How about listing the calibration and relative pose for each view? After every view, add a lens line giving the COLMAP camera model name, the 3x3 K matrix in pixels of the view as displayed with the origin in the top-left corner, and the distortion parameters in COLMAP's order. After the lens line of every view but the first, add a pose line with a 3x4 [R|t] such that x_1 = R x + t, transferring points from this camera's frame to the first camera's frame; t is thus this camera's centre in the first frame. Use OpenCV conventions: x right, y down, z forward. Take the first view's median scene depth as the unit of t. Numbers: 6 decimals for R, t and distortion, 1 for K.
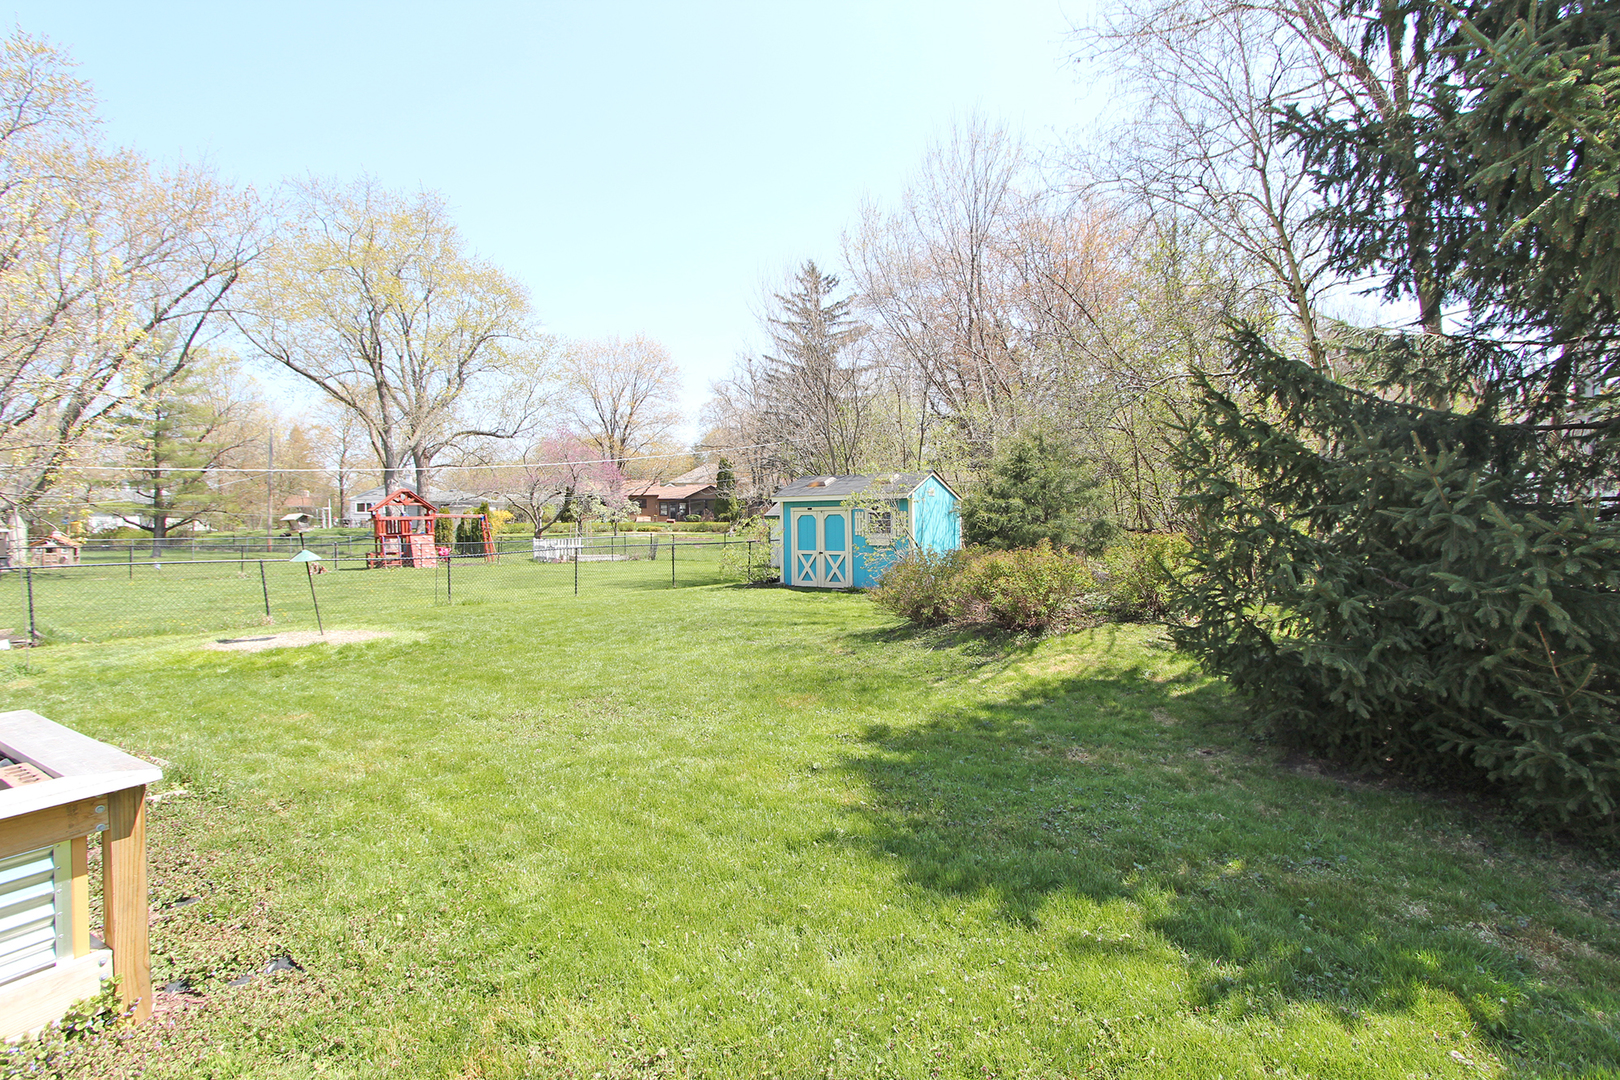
lens RADIAL K [[758.8, 0, 809.4], [0, 758.8, 536.3], [0, 0, 1]] dist [-0.025052, 0.001170]
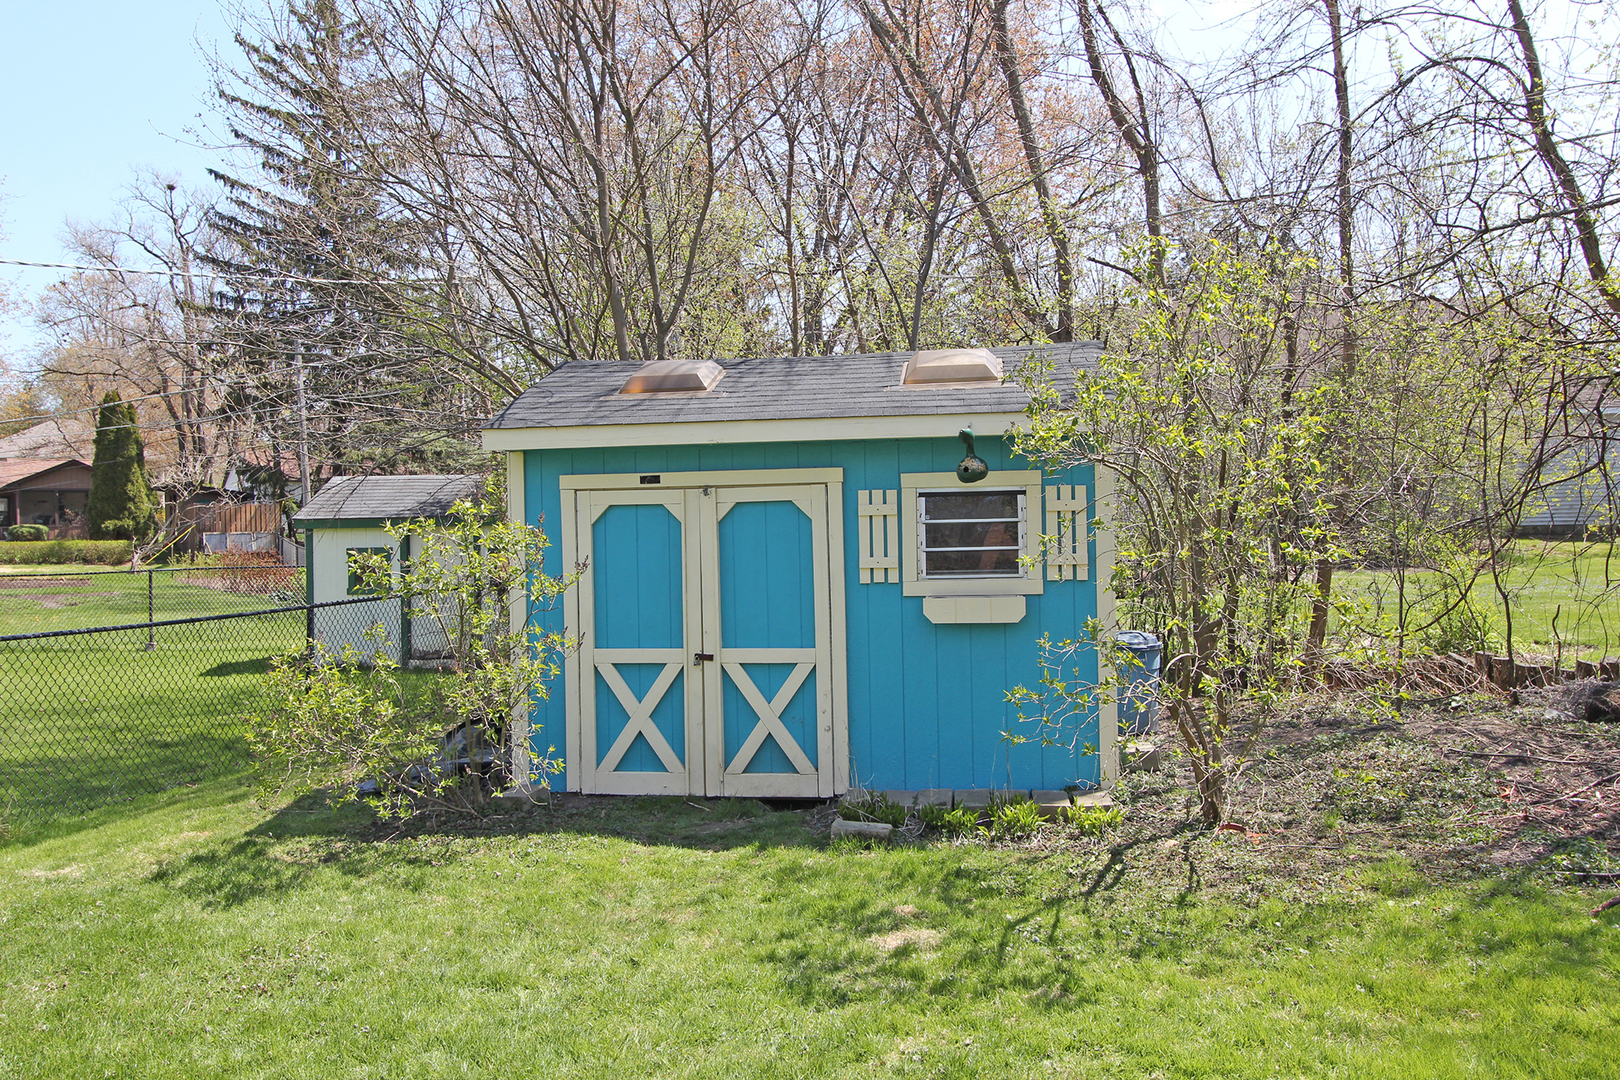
lens RADIAL K [[1241.0, 0, 811.9], [0, 1241.0, 536.1], [0, 0, 1]] dist [-0.006040, 0.000925]
pose [[0.914122, -0.008589, 0.405347, -0.055703], [0.016288, 0.999746, -0.015548, -0.005202], [-0.405111, 0.020815, 0.914031, 0.297217]]
